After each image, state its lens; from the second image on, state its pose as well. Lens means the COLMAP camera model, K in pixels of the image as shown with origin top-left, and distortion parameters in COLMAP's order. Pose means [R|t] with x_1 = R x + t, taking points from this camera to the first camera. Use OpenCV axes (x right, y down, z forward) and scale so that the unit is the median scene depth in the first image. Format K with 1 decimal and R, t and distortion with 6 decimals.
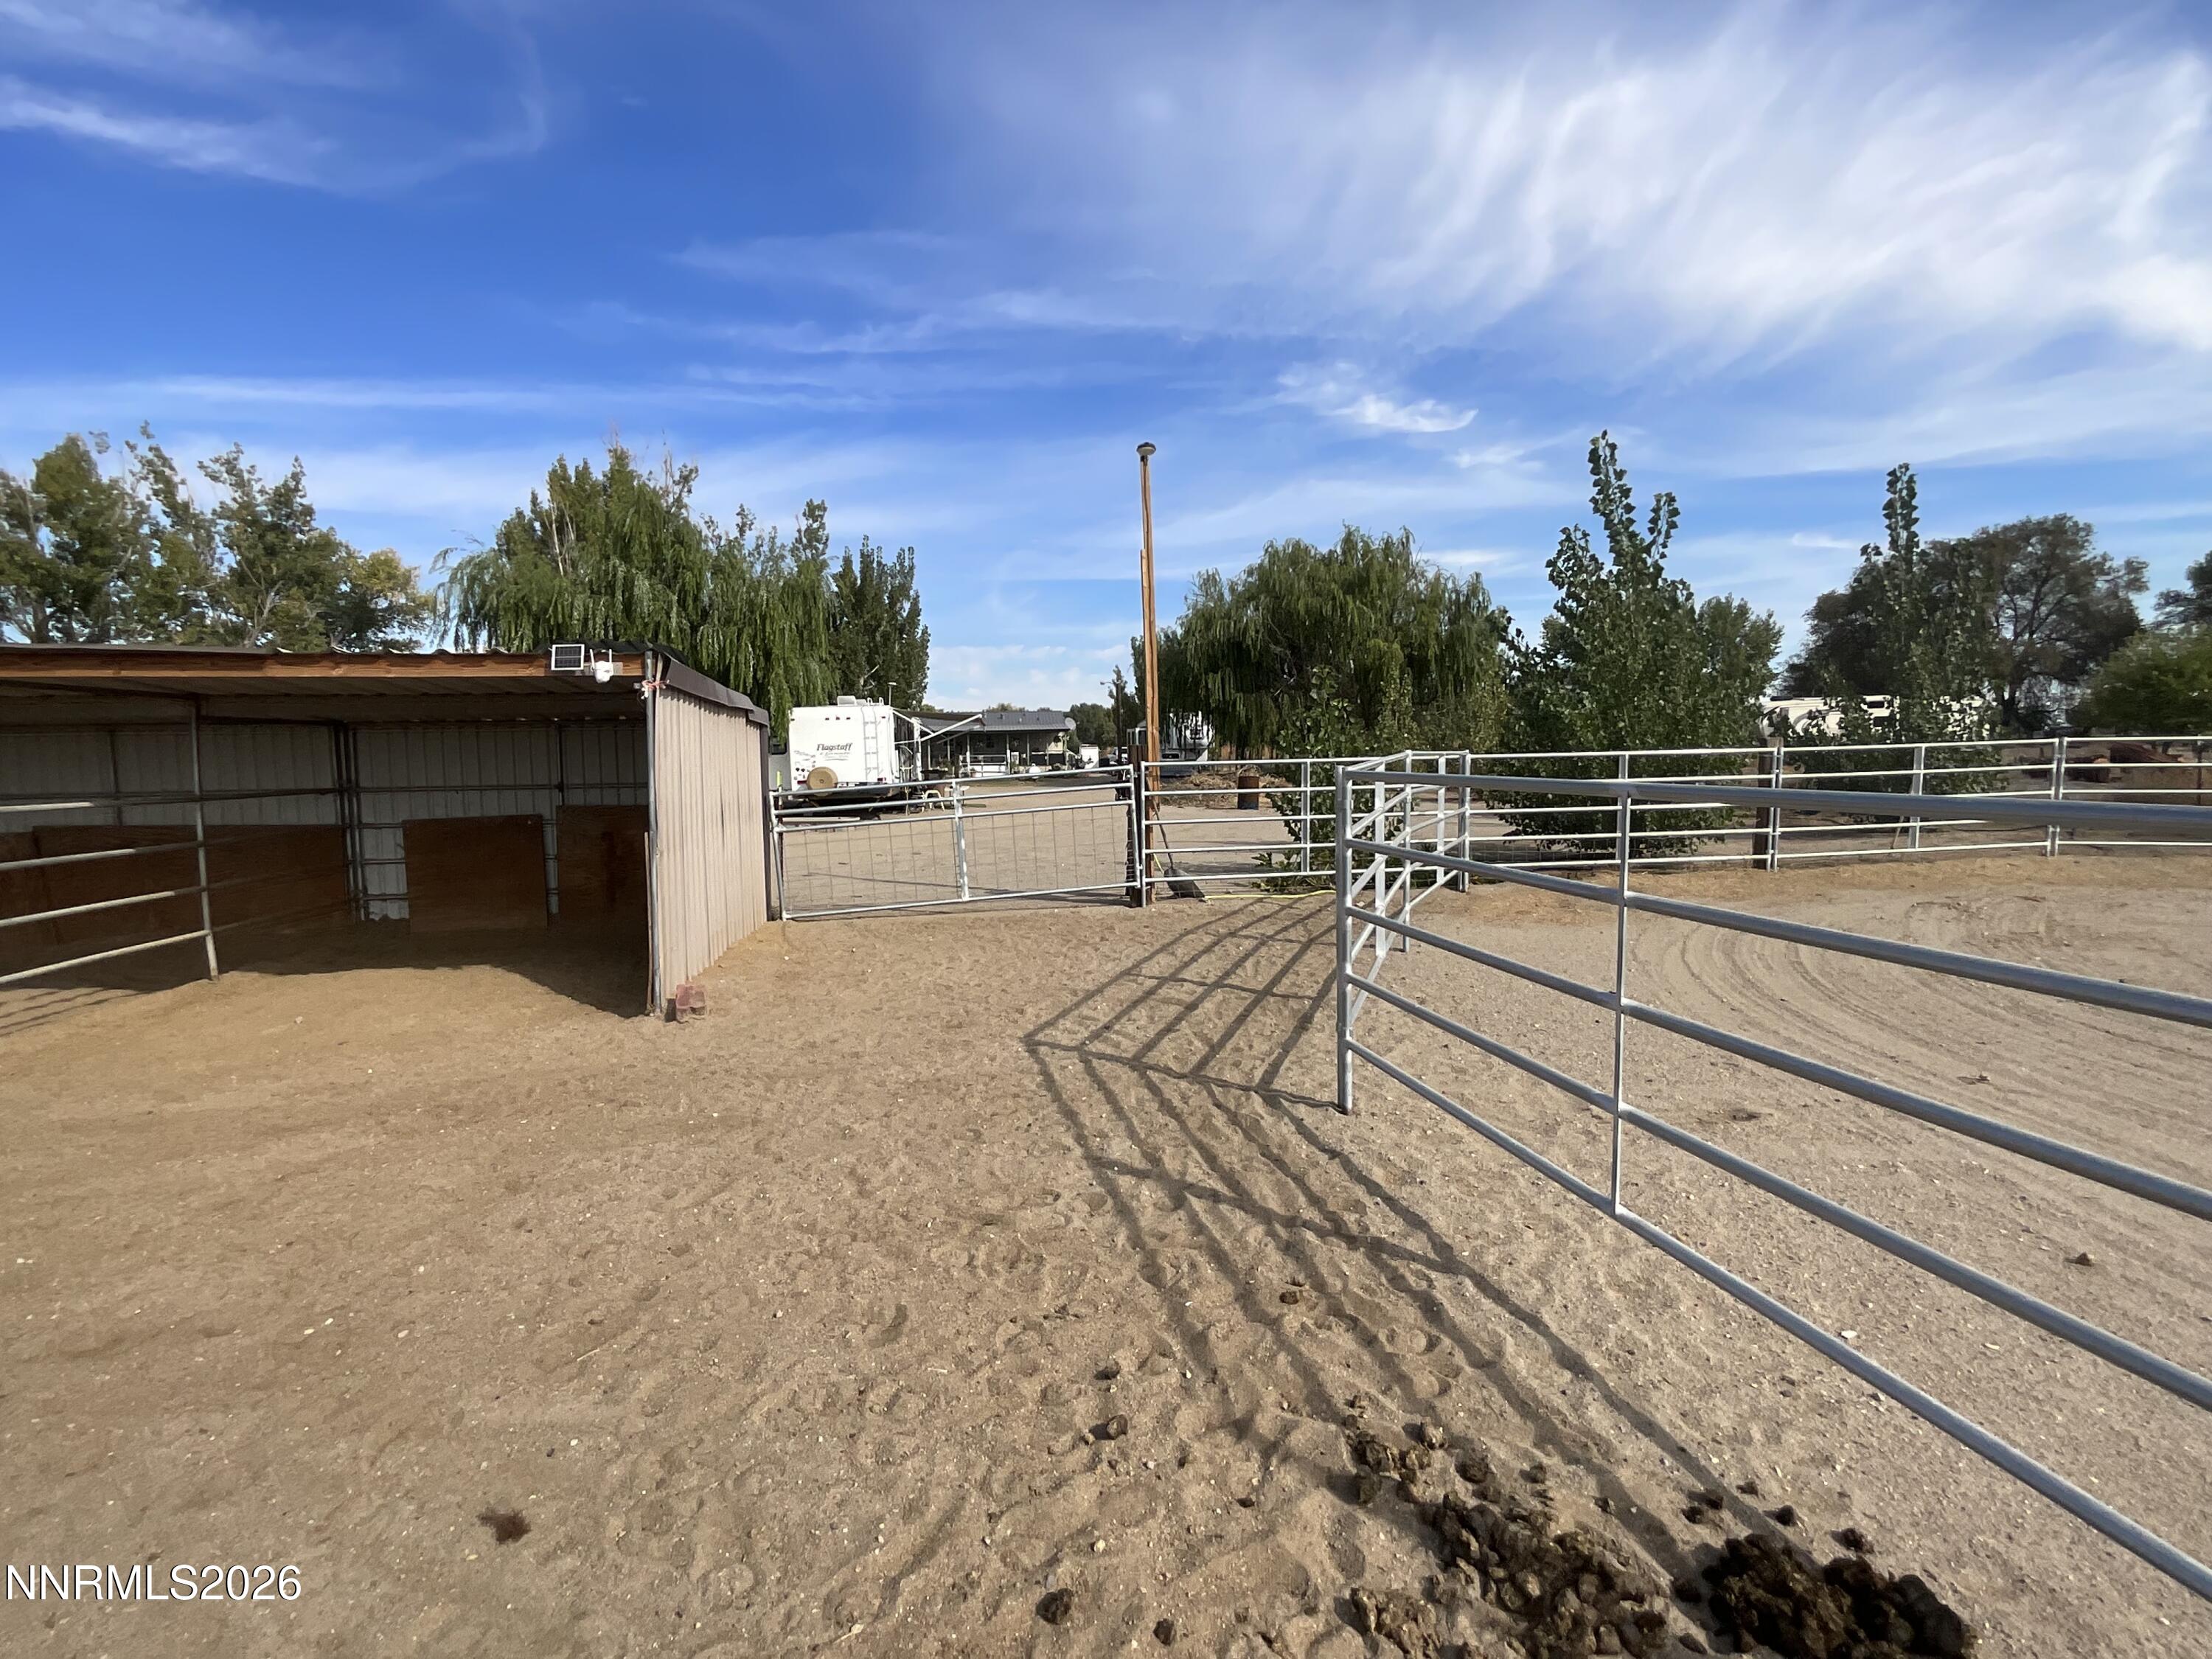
lens RADIAL K [[1020.5, 0, 1106.0], [0, 1020.5, 829.5], [0, 0, 1]] dist [-0.000698, 0.000065]
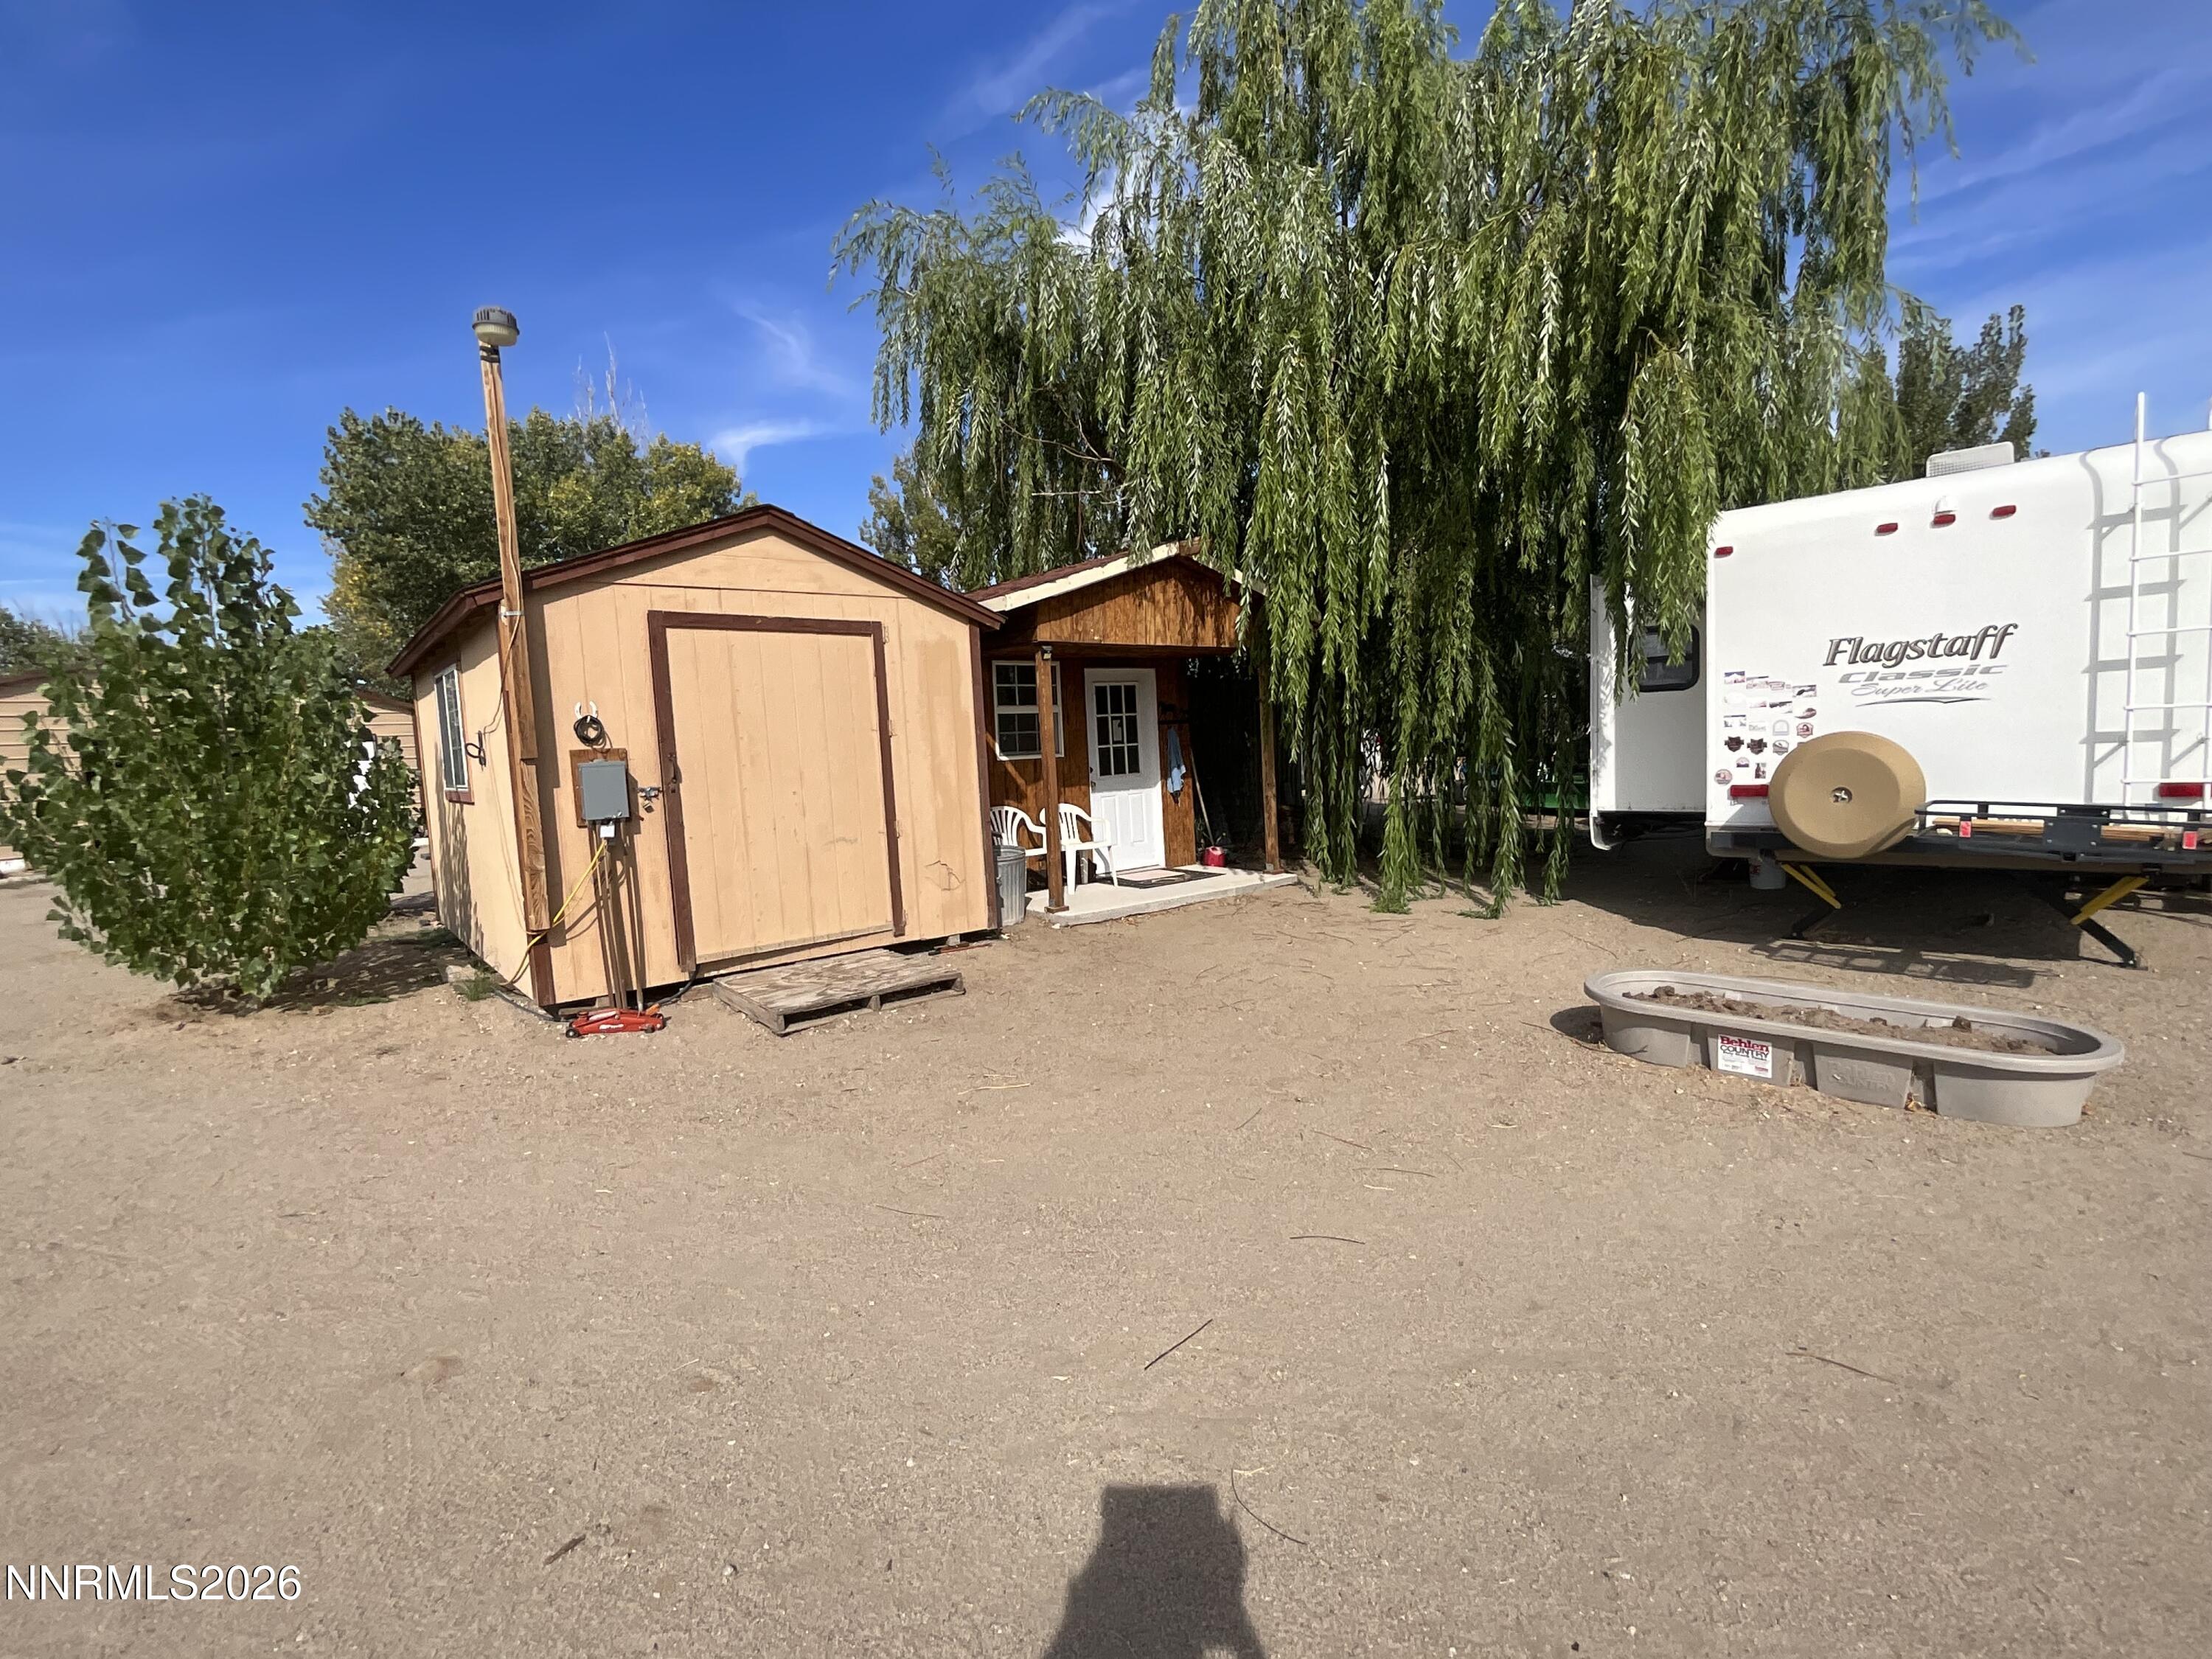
lens RADIAL K [[1020.5, 0, 1106.0], [0, 1020.5, 829.5], [0, 0, 1]] dist [-0.000698, 0.000065]
pose [[0.652207, 0.055155, -0.756032, -0.206045], [-0.024429, 0.998361, 0.051760, -0.046209], [0.757647, -0.015290, 0.652485, 0.699575]]
